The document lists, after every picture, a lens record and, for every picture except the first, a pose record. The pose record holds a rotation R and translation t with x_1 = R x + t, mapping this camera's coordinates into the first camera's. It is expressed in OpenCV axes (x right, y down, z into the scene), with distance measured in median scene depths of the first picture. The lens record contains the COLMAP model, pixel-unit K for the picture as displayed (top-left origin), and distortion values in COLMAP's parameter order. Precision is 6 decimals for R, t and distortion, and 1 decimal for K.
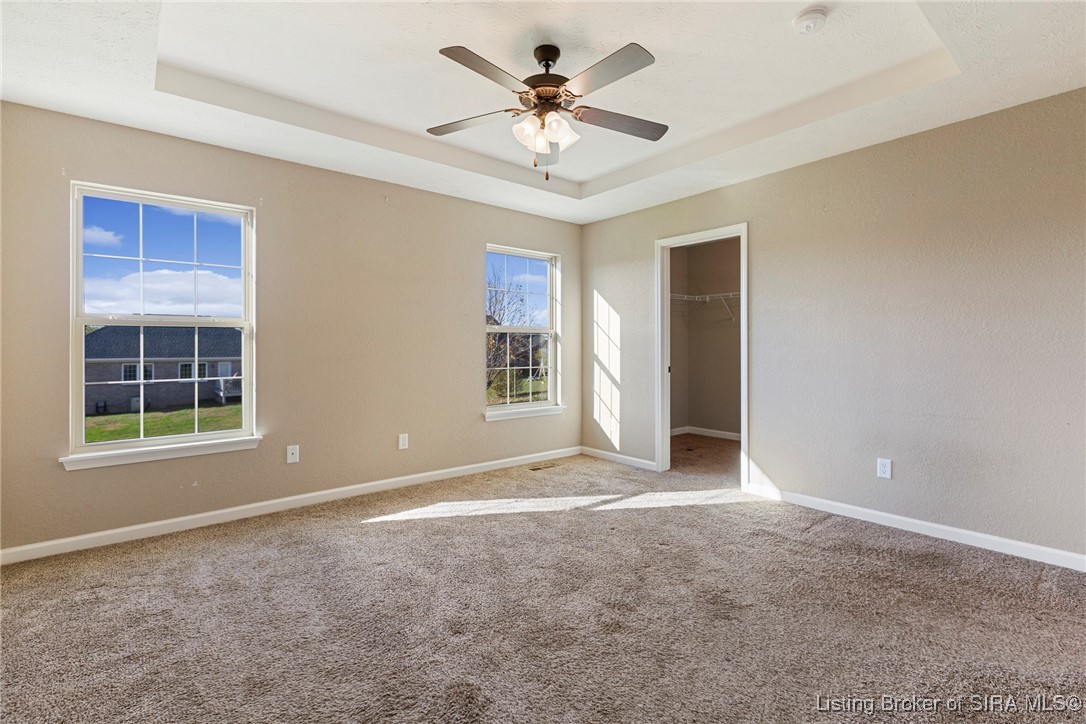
lens RADIAL K [[493.7, 0, 541.6], [0, 493.7, 352.8], [0, 0, 1]] dist [0.005871, 0.000269]
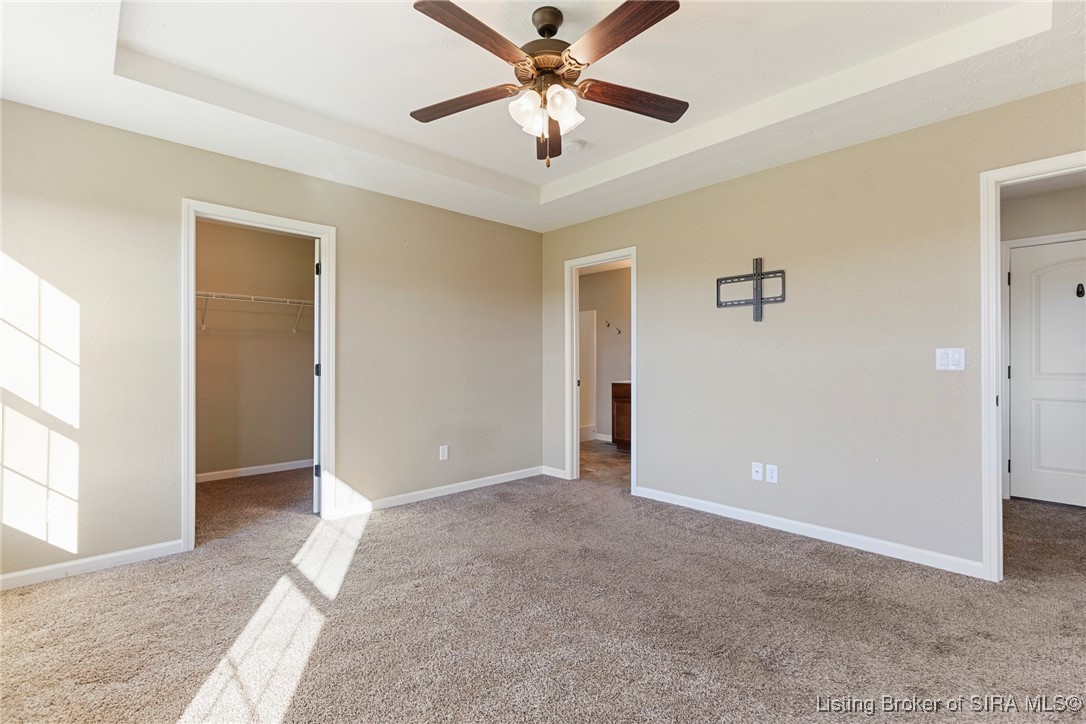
lens RADIAL K [[493.7, 0, 543.5], [0, 493.7, 361.4], [0, 0, 1]] dist [0.005871, 0.000269]
pose [[-0.080459, 0.001553, 0.996757, -0.583084], [0.007152, 0.999974, -0.000981, -0.010566], [-0.996732, 0.007050, -0.080468, 0.729836]]
